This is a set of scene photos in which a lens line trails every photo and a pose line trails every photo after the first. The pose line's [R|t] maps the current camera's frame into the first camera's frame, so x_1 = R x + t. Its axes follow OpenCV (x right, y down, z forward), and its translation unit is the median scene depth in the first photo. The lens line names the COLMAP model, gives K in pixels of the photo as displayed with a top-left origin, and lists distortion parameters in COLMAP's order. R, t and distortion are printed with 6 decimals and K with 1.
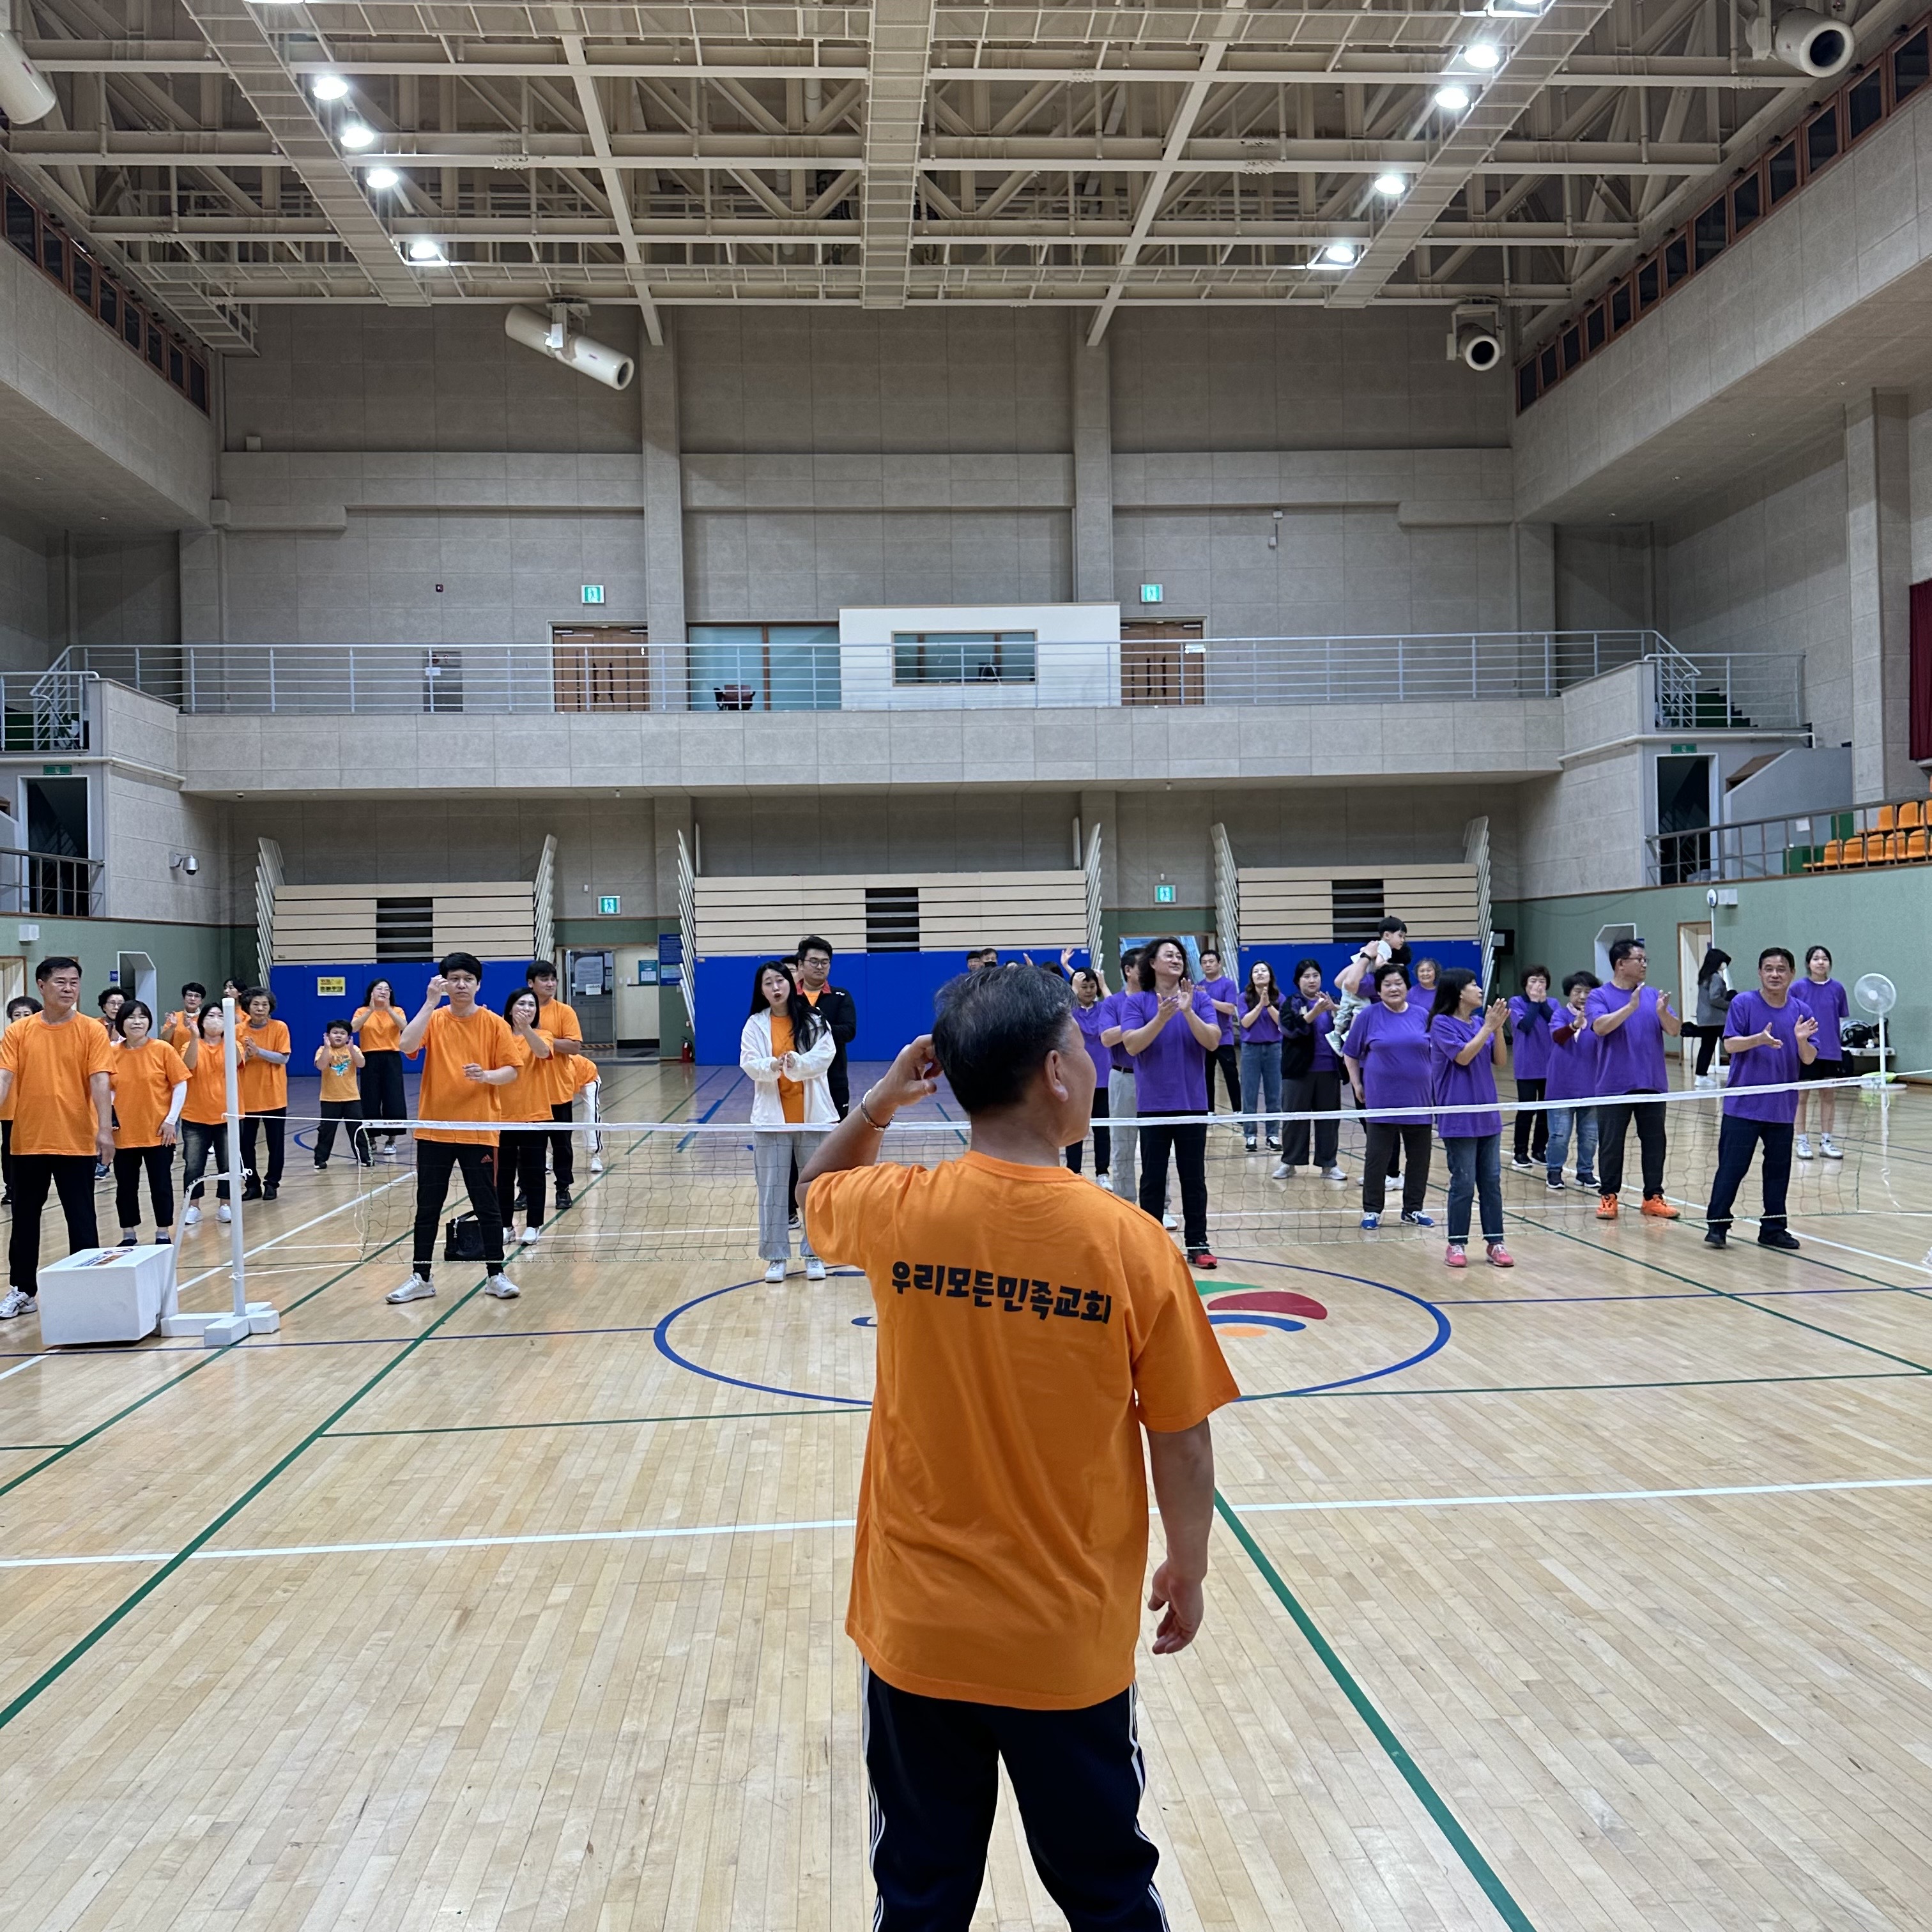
lens RADIAL K [[1775.4, 0, 966.0], [0, 1775.4, 966.0], [0, 0, 1]] dist [0.084319, -0.130247]
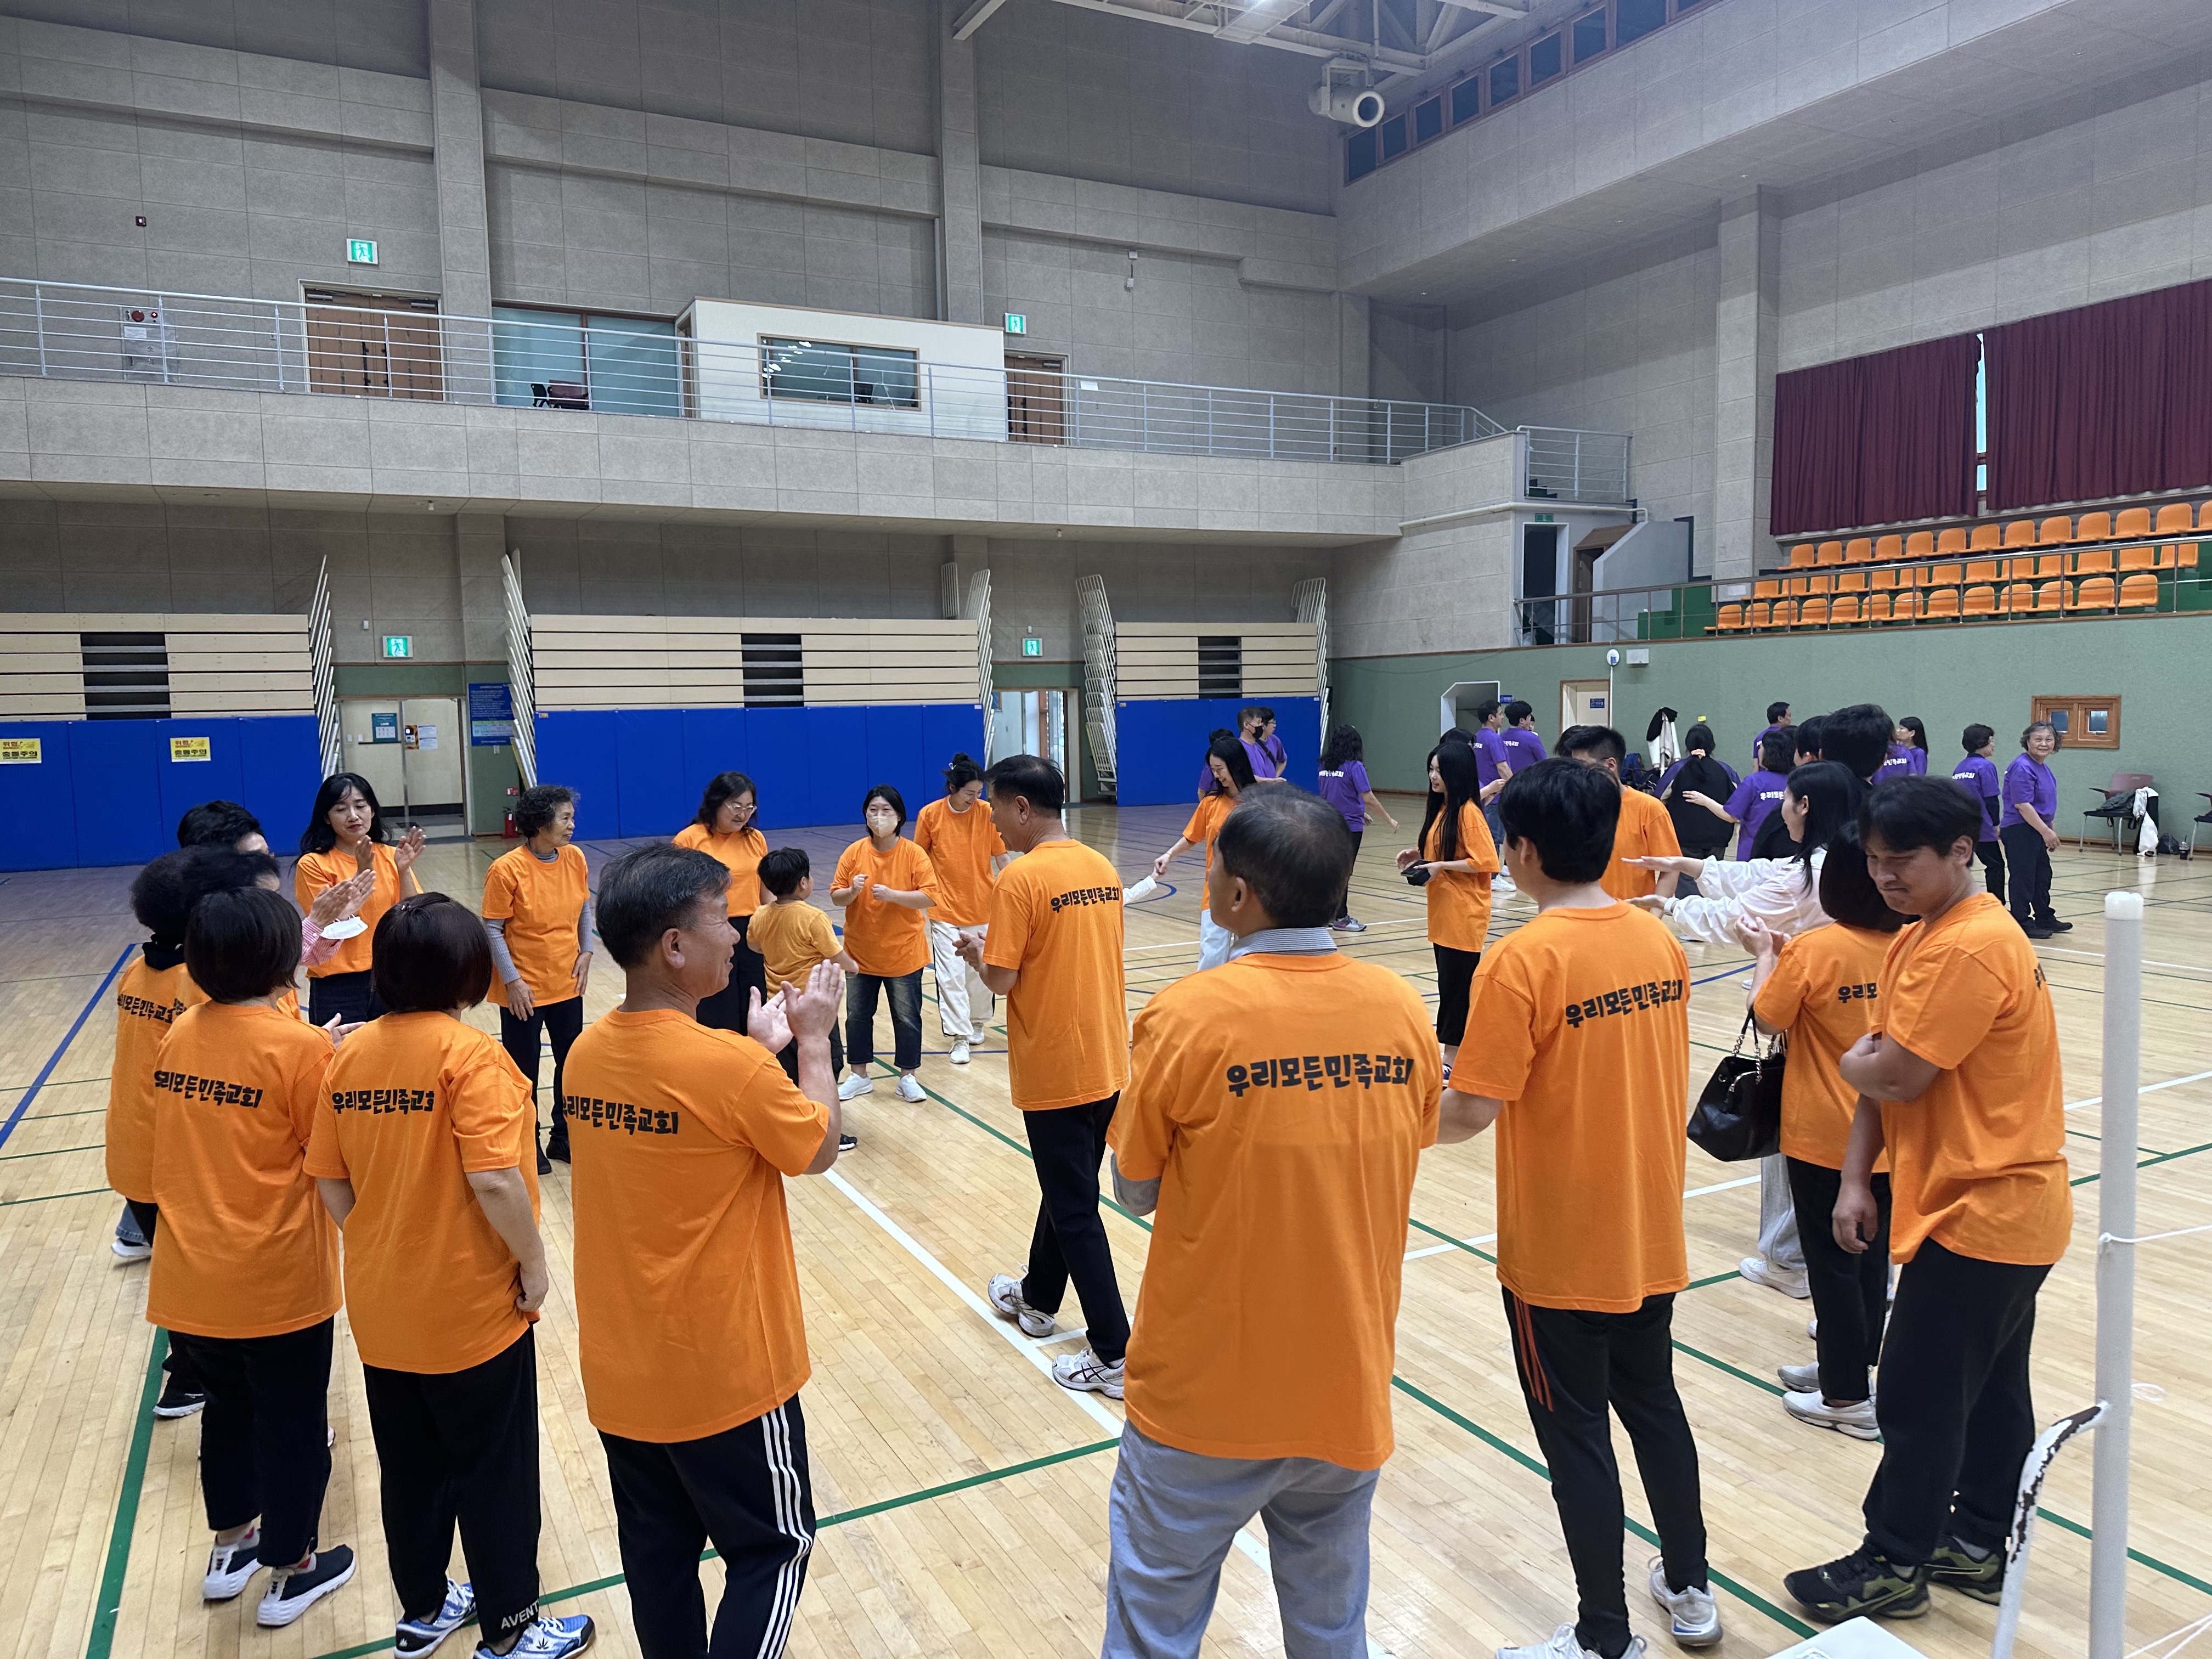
lens RADIAL K [[1551.2, 0, 1125.5], [0, 1551.2, 836.5], [0, 0, 1]] dist [0.059678, -0.090940]
pose [[0.914823, -0.031125, 0.402653, -0.200000], [0.000605, 0.997130, 0.075703, -0.002077], [-0.403854, -0.069012, 0.912217, 0.227966]]
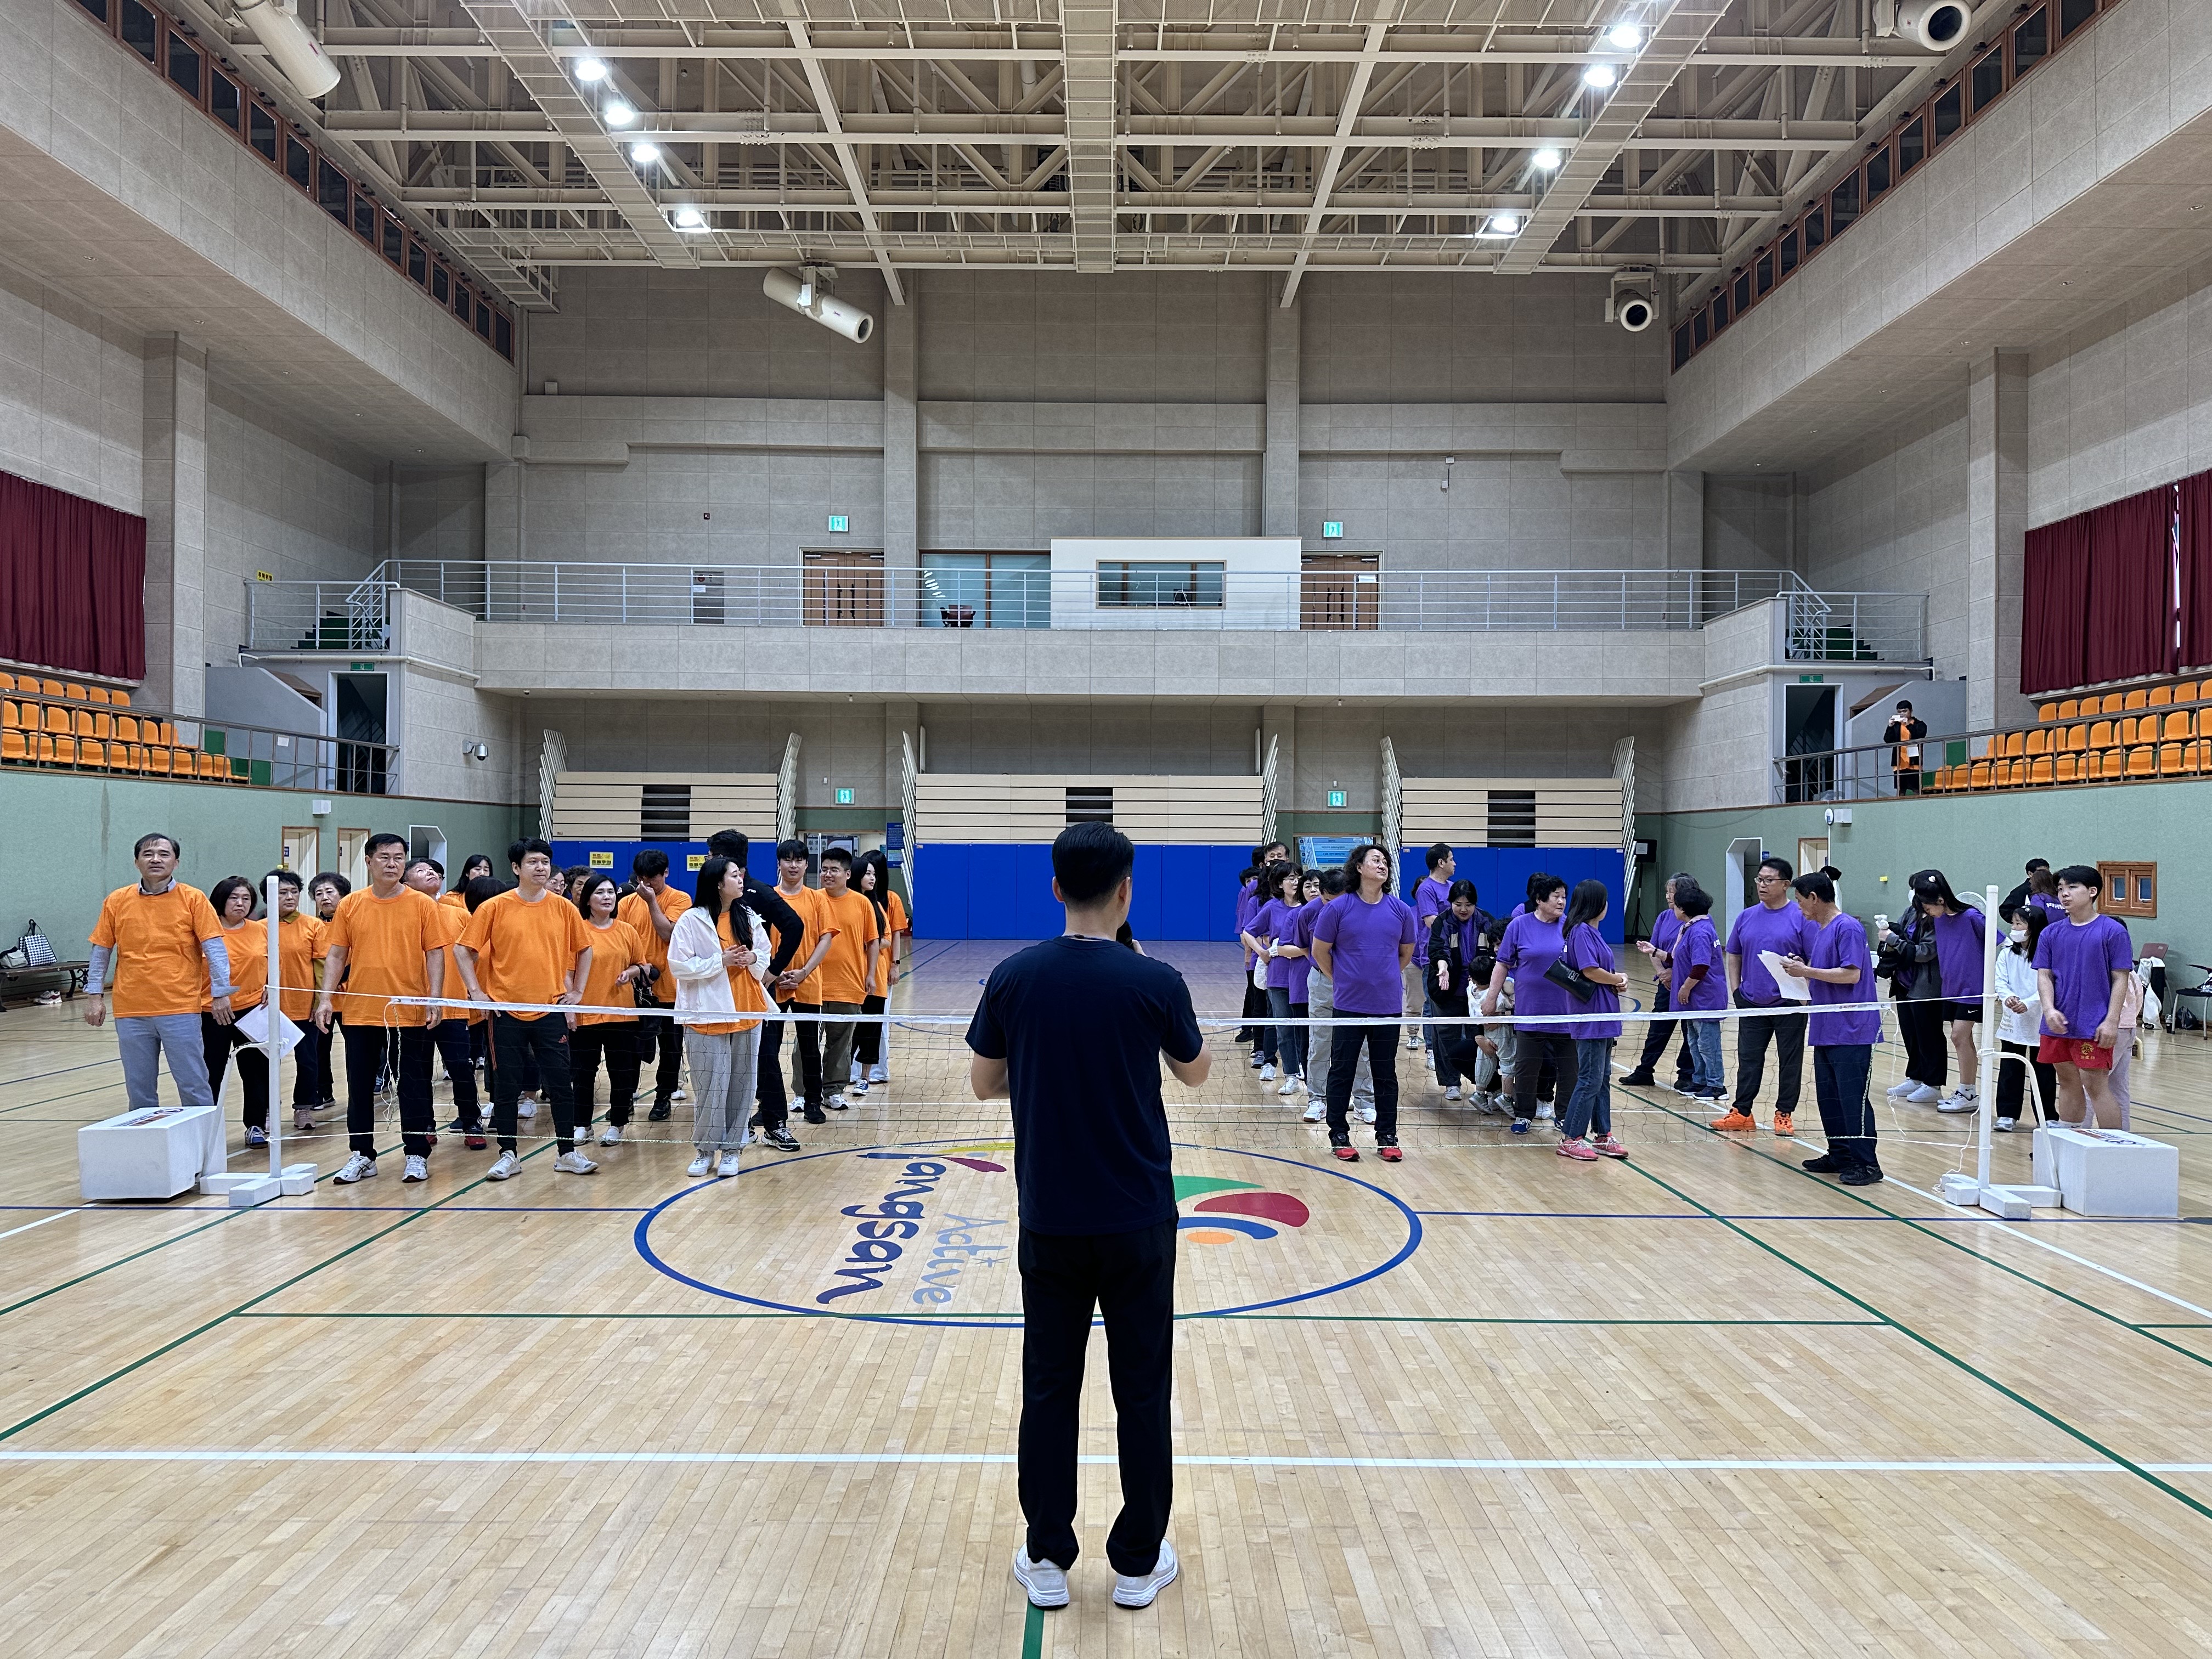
lens RADIAL K [[1526.8, 0, 1117.1], [0, 1526.8, 857.3], [0, 0, 1]] dist [0.065670, -0.090413]
pose [[0.997441, 0.029230, -0.065249, 0.041389], [-0.029094, 0.999572, 0.003035, -0.003132], [0.065310, -0.001129, 0.997864, 0.036000]]
